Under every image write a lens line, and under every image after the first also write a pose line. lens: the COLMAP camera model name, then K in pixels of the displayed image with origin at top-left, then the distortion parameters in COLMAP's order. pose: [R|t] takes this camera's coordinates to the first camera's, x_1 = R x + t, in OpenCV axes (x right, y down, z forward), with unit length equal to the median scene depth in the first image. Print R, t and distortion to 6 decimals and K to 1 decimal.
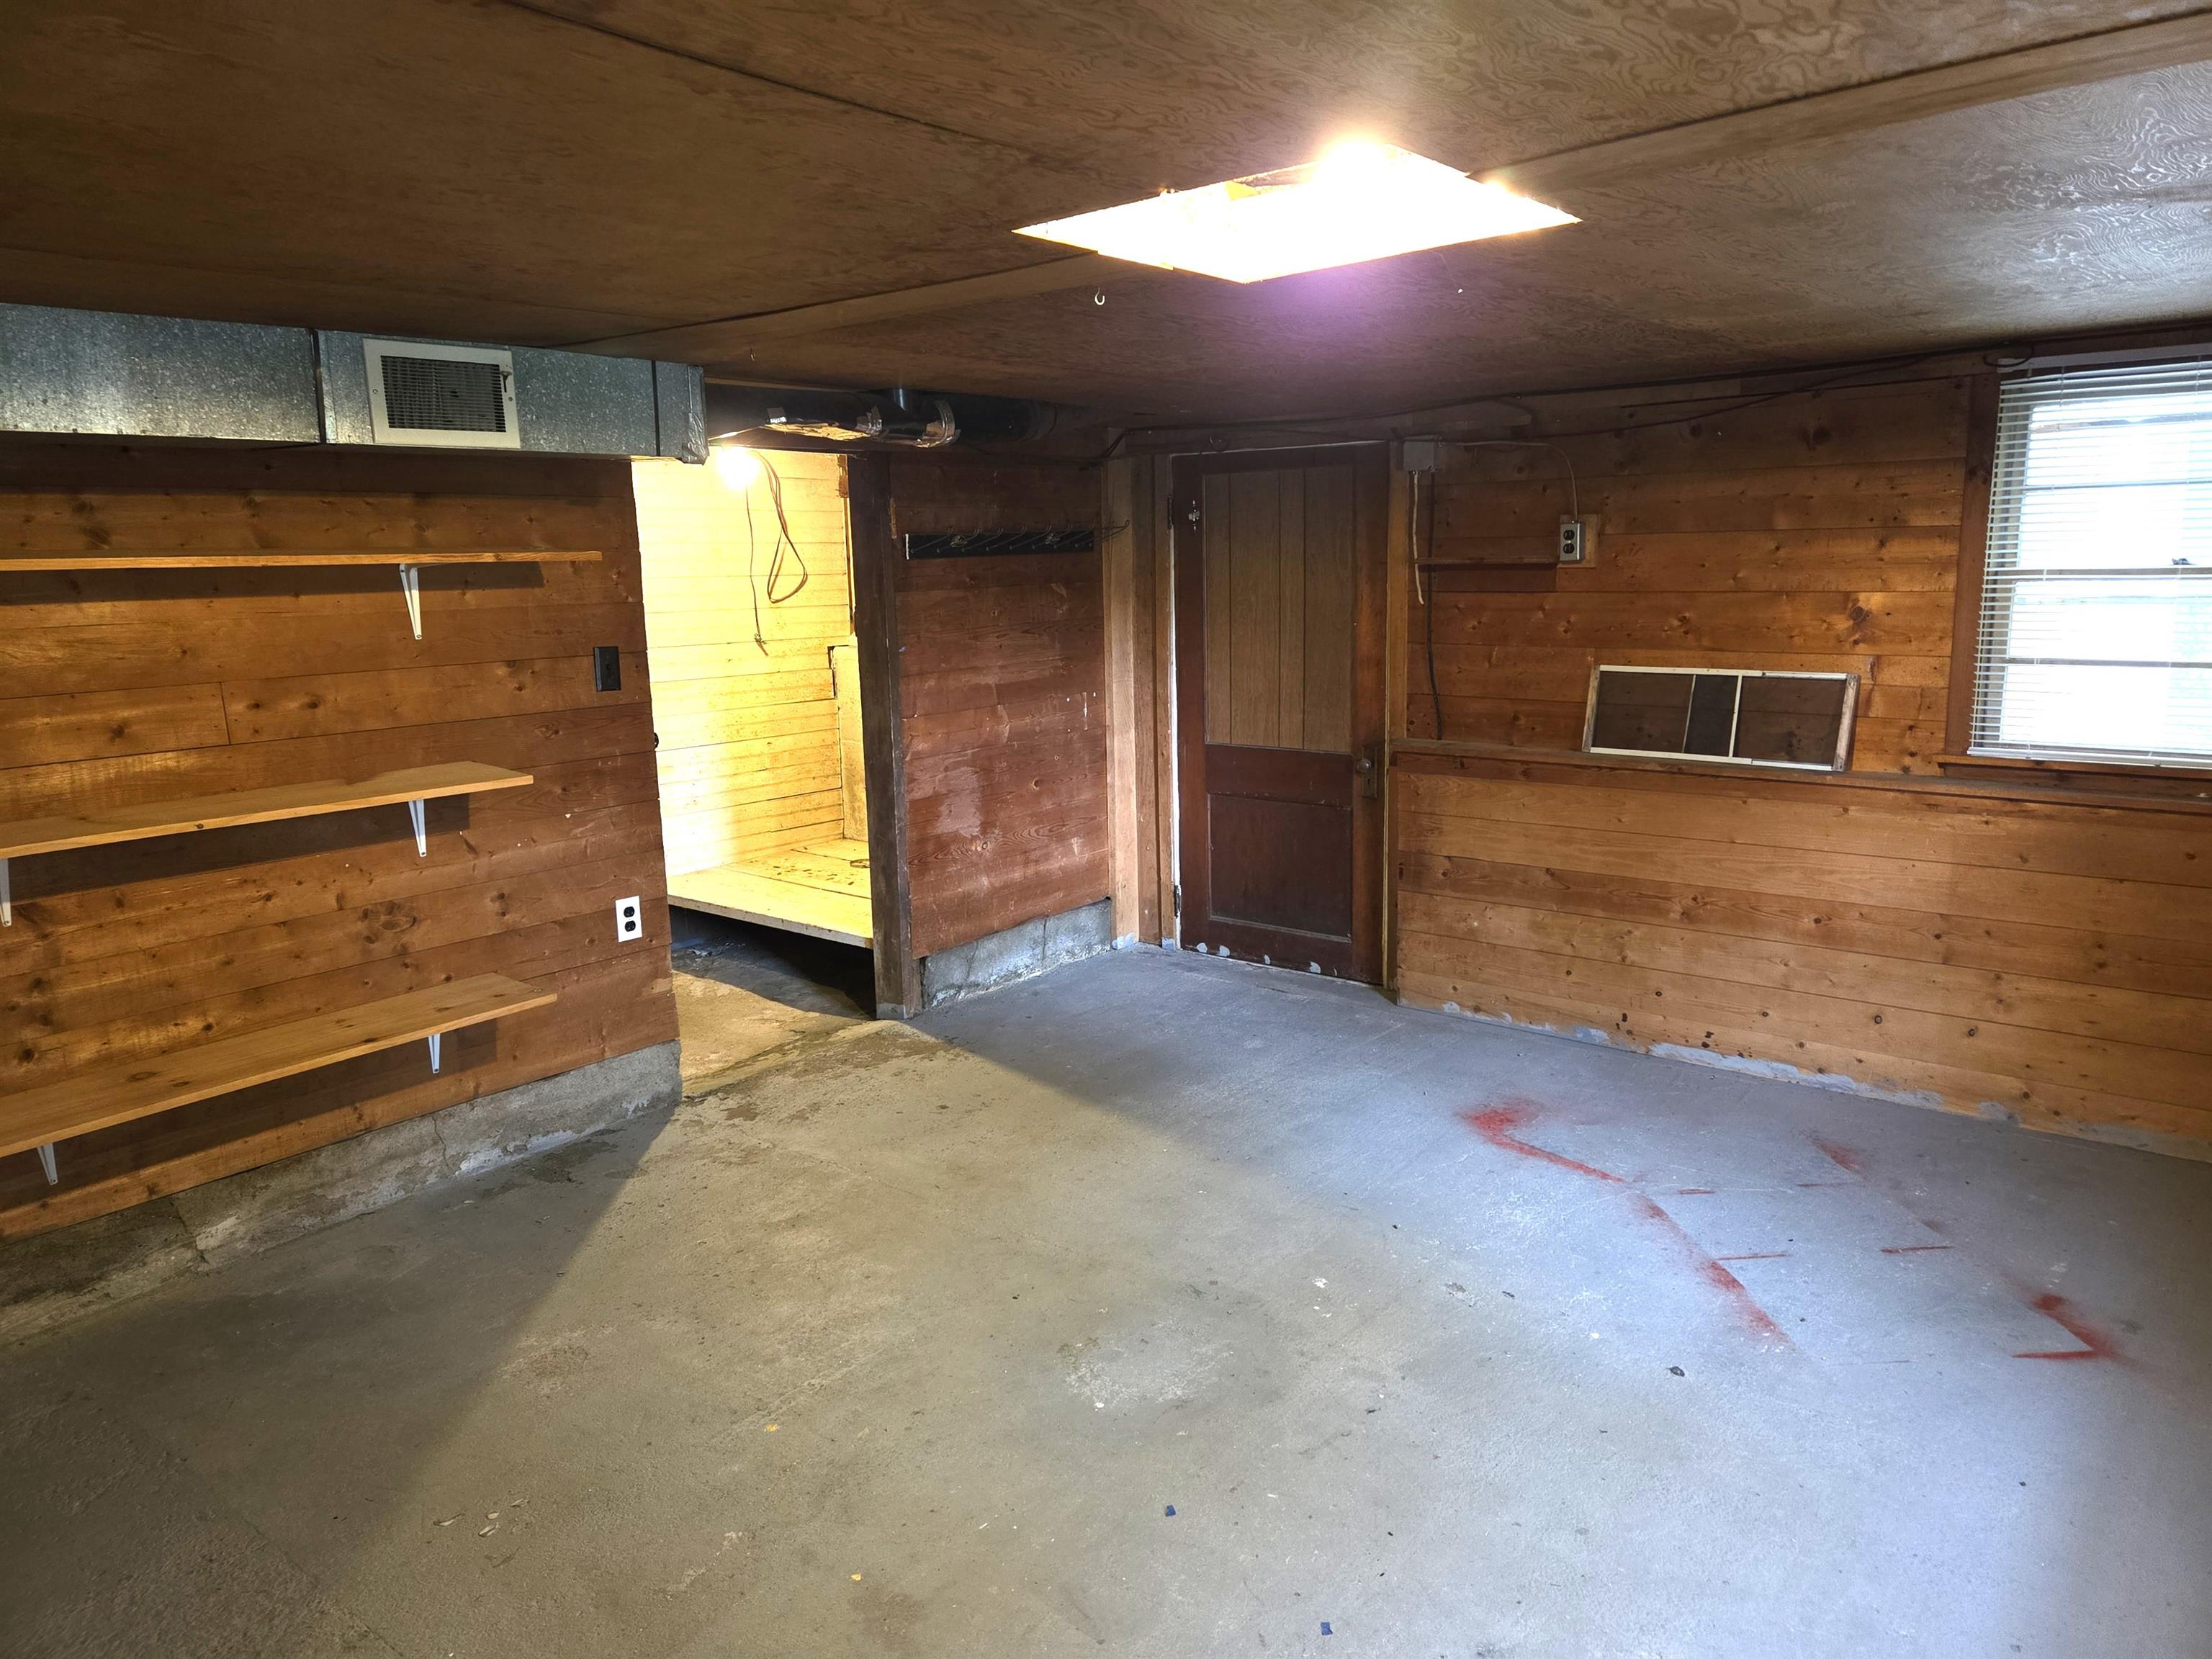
lens RADIAL K [[1471.6, 0, 1099.8], [0, 1471.6, 834.9], [0, 0, 1]] dist [0.071224, -0.055057]
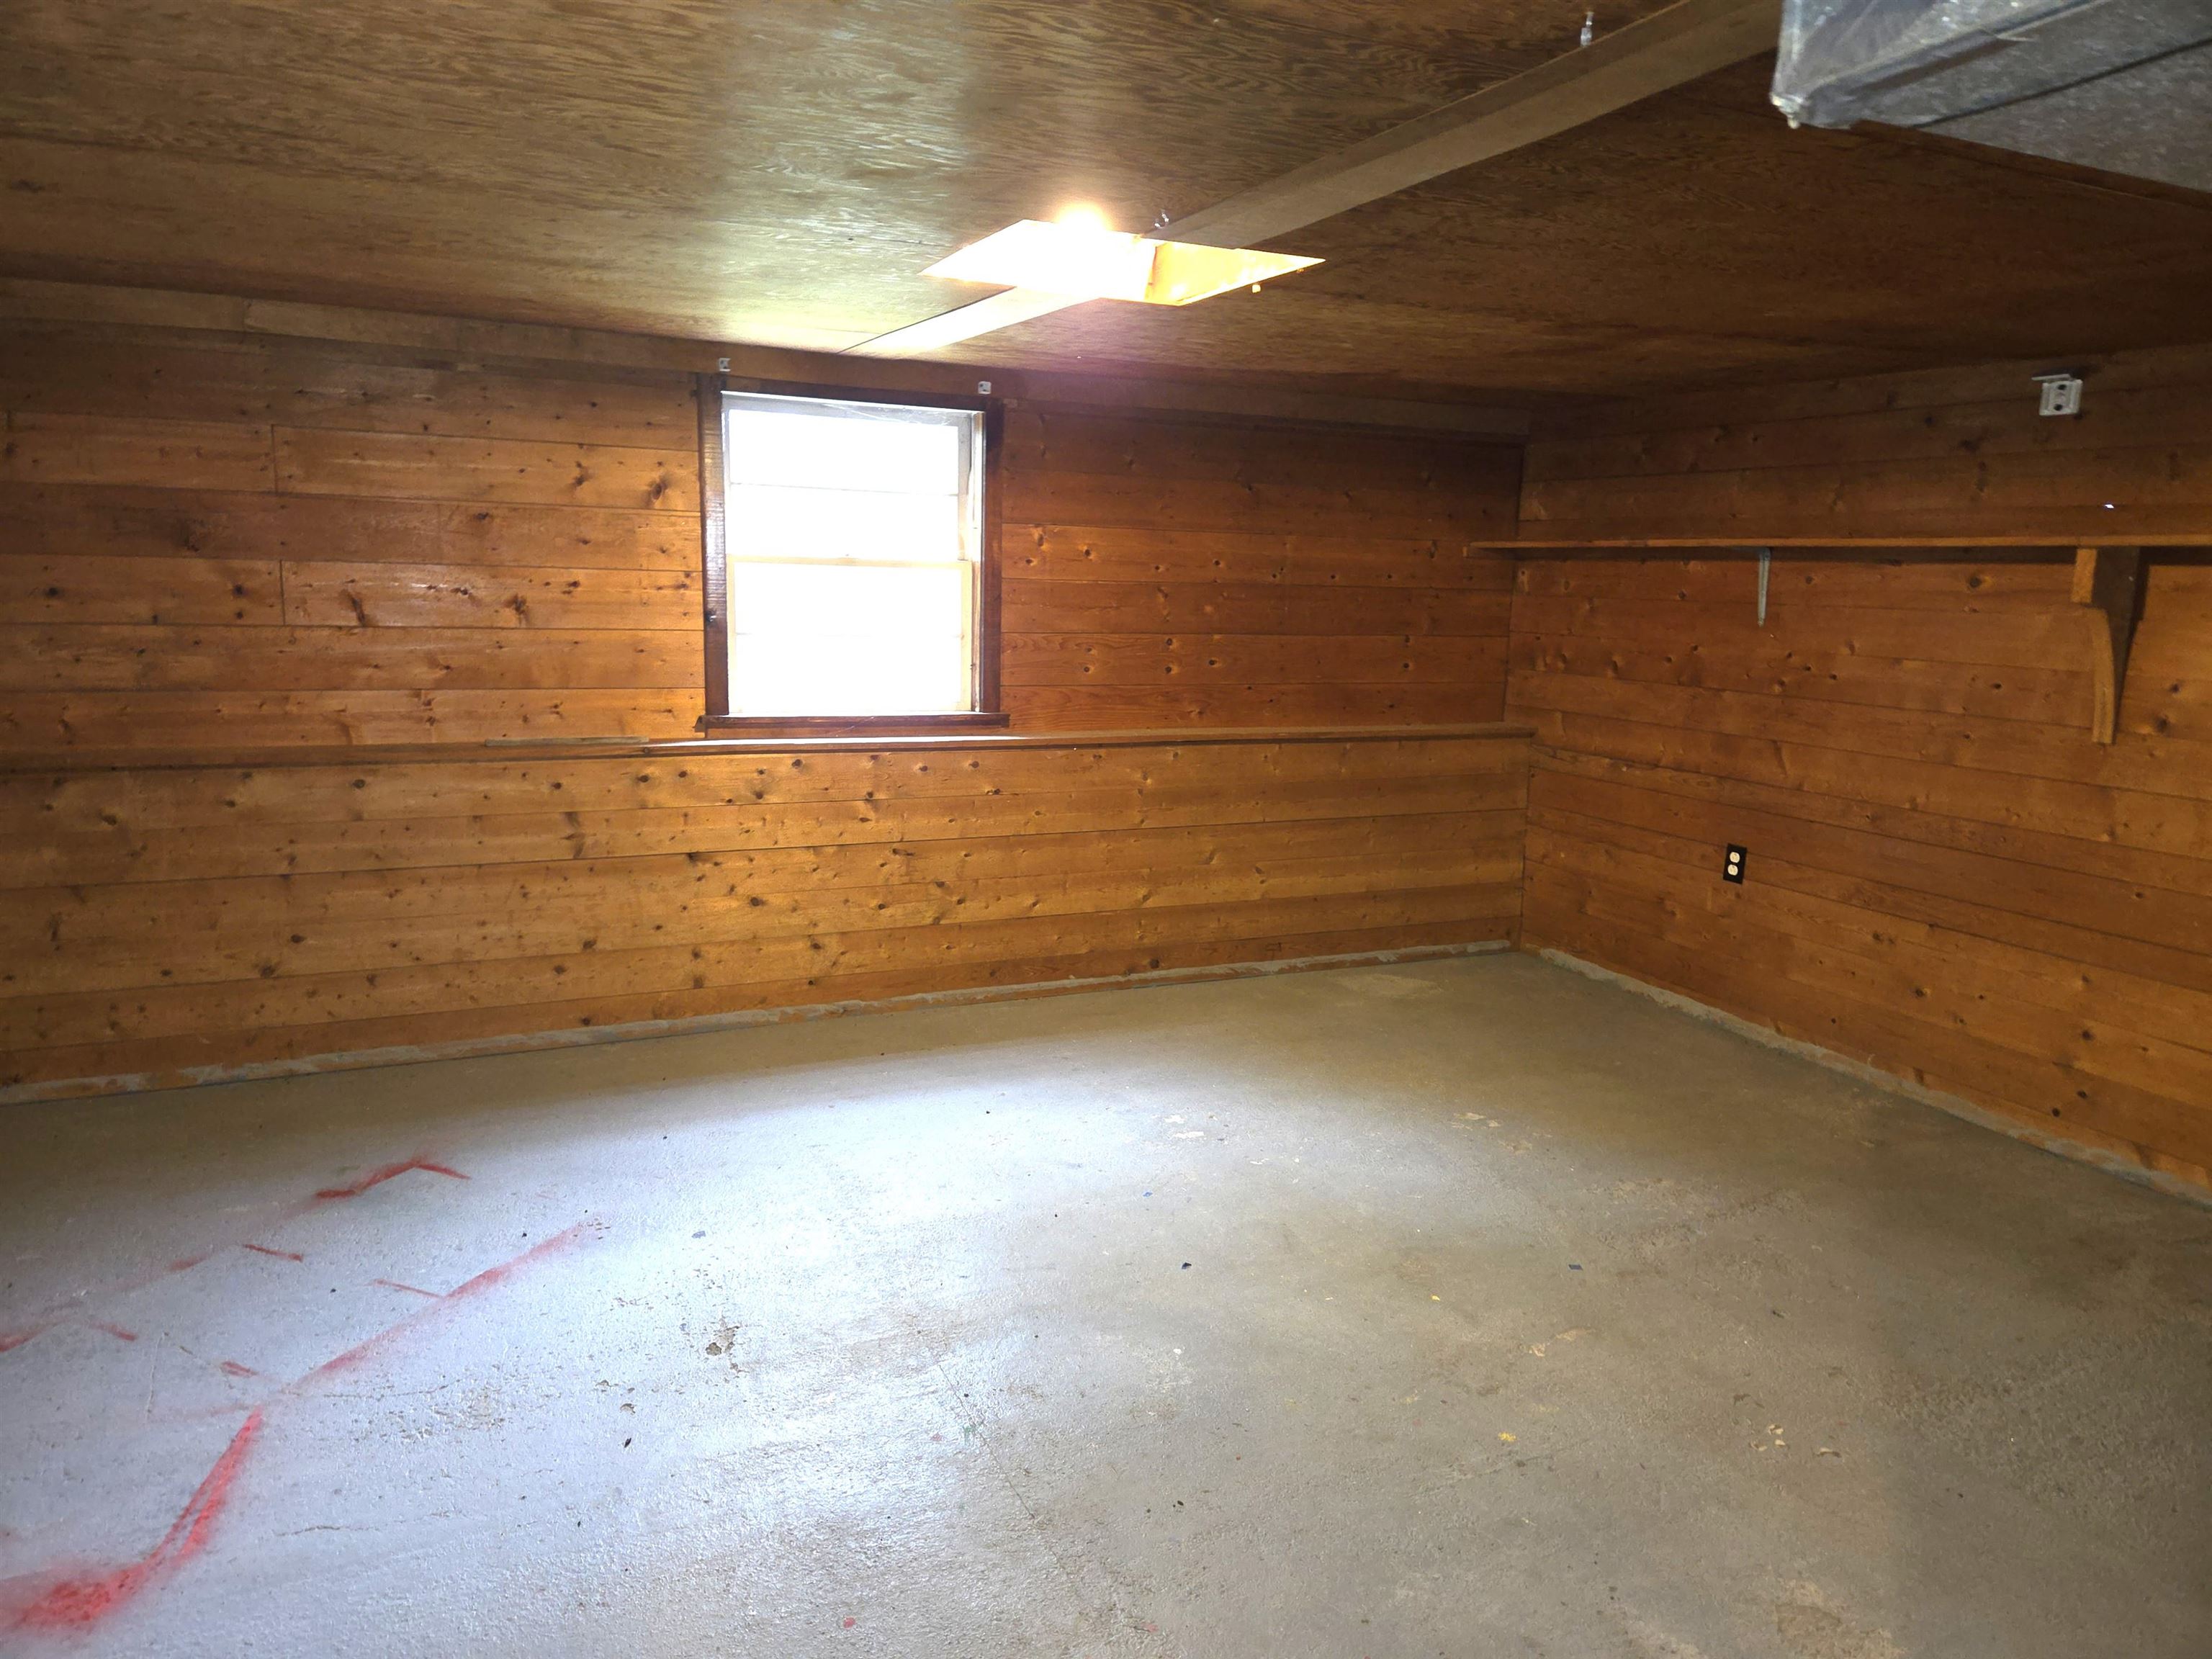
lens RADIAL K [[1471.6, 0, 1099.3], [0, 1471.6, 823.8], [0, 0, 1]] dist [0.071224, -0.055057]
pose [[-0.897719, -0.076941, 0.433798, -0.329535], [0.075356, 0.943306, 0.323256, -0.259351], [-0.434076, 0.322883, -0.841026, 1.598027]]
